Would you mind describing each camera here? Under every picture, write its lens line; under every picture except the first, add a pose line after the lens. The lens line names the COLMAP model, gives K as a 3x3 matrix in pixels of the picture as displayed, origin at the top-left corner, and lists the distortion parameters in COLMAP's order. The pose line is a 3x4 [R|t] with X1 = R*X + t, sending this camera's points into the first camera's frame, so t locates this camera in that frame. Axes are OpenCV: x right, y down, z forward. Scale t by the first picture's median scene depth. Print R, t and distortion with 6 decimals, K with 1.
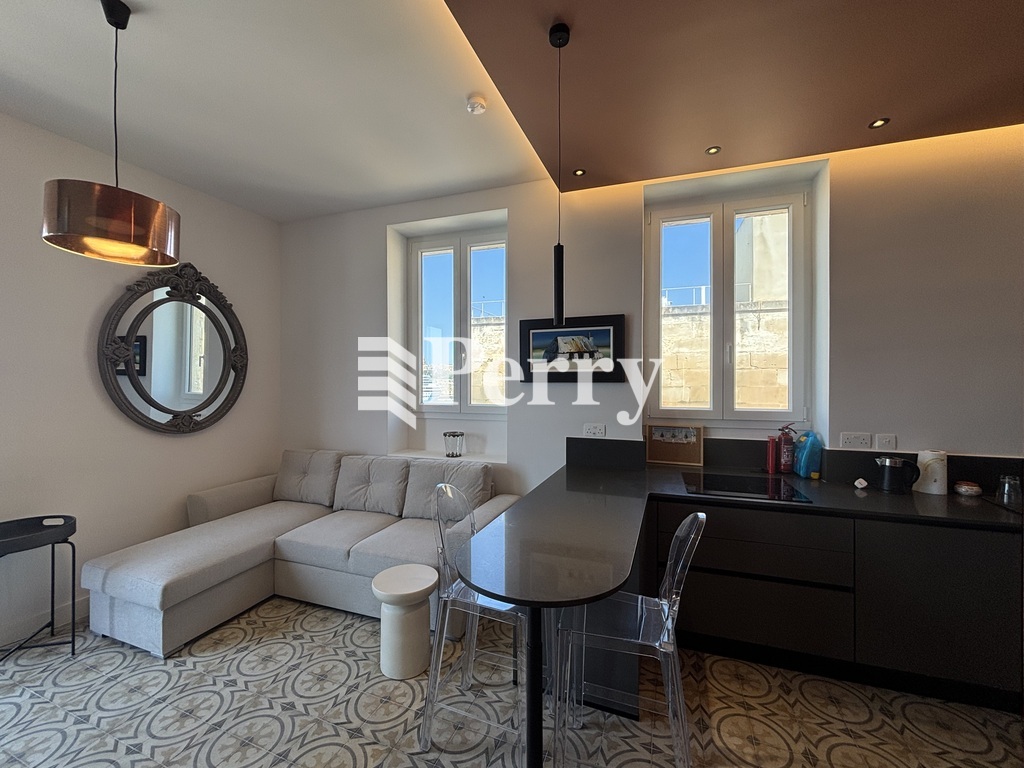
lens RADIAL K [[412.2, 0, 516.9], [0, 412.2, 385.2], [0, 0, 1]] dist [-0.001927, 0.002049]
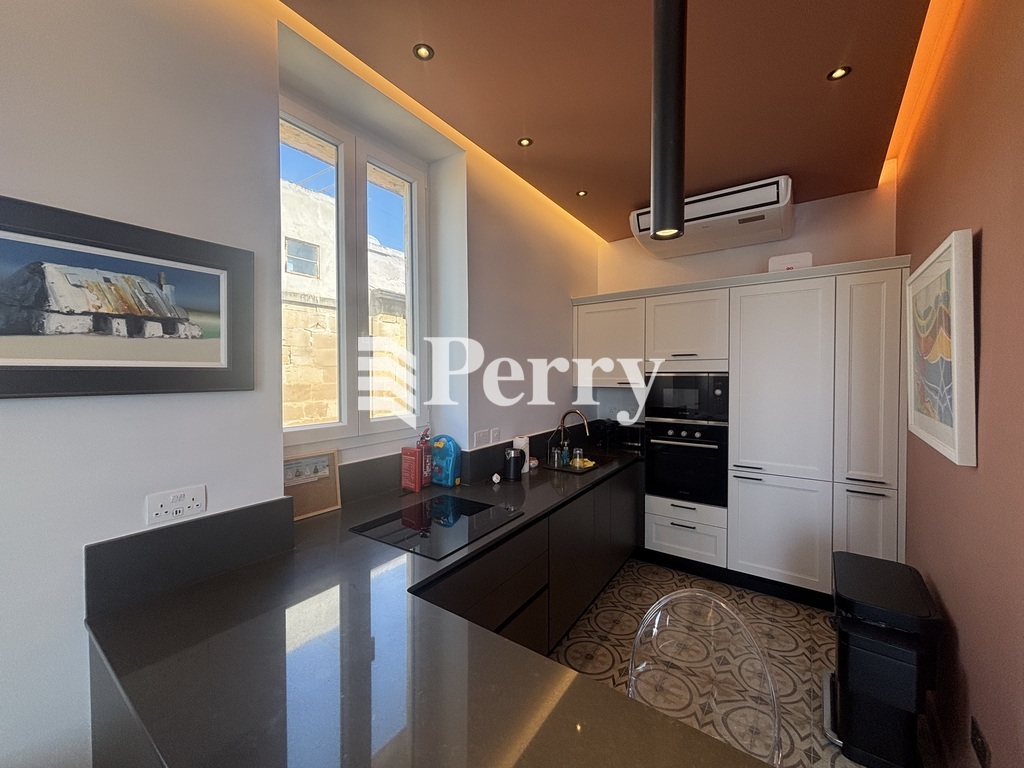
lens RADIAL K [[412.2, 0, 509.7], [0, 412.2, 387.0], [0, 0, 1]] dist [-0.001927, 0.002049]
pose [[0.256187, -0.031013, 0.966130, -0.138778], [0.014013, 0.999499, 0.028368, -0.020603], [-0.966526, 0.006271, 0.256493, 0.570586]]
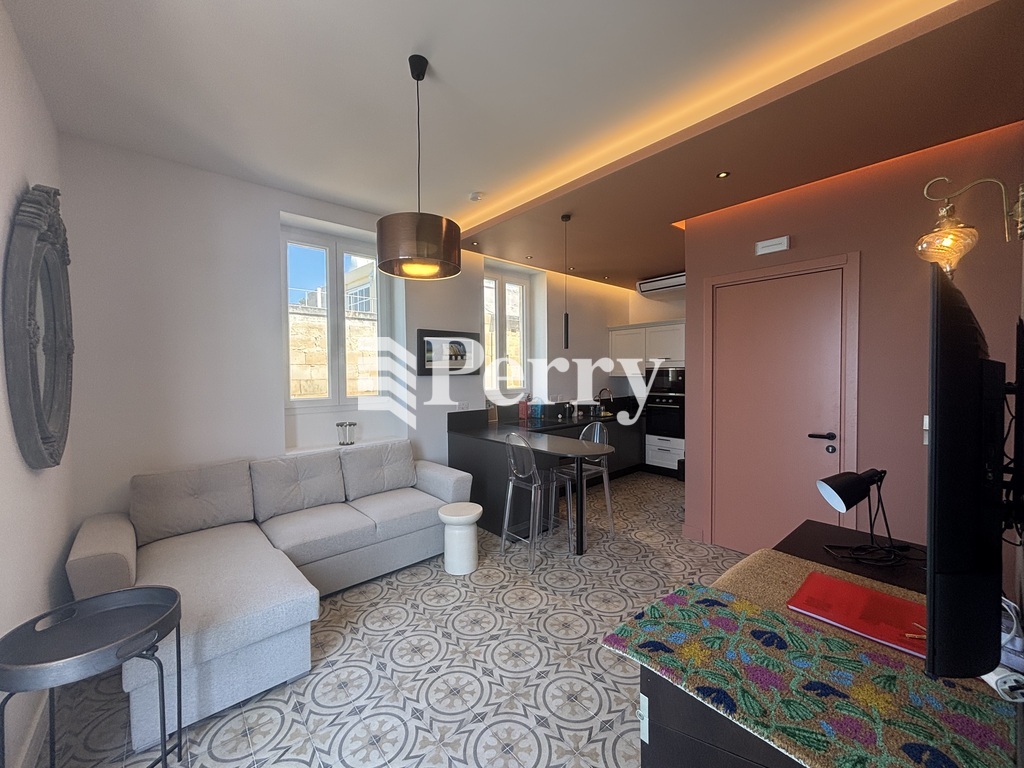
lens RADIAL K [[412.2, 0, 511.0], [0, 412.2, 381.5], [0, 0, 1]] dist [-0.001927, 0.002049]
pose [[0.470947, -0.027078, 0.881746, -1.120518], [0.018961, 0.999609, 0.020571, -0.011204], [-0.881958, 0.007031, 0.471276, 0.113003]]
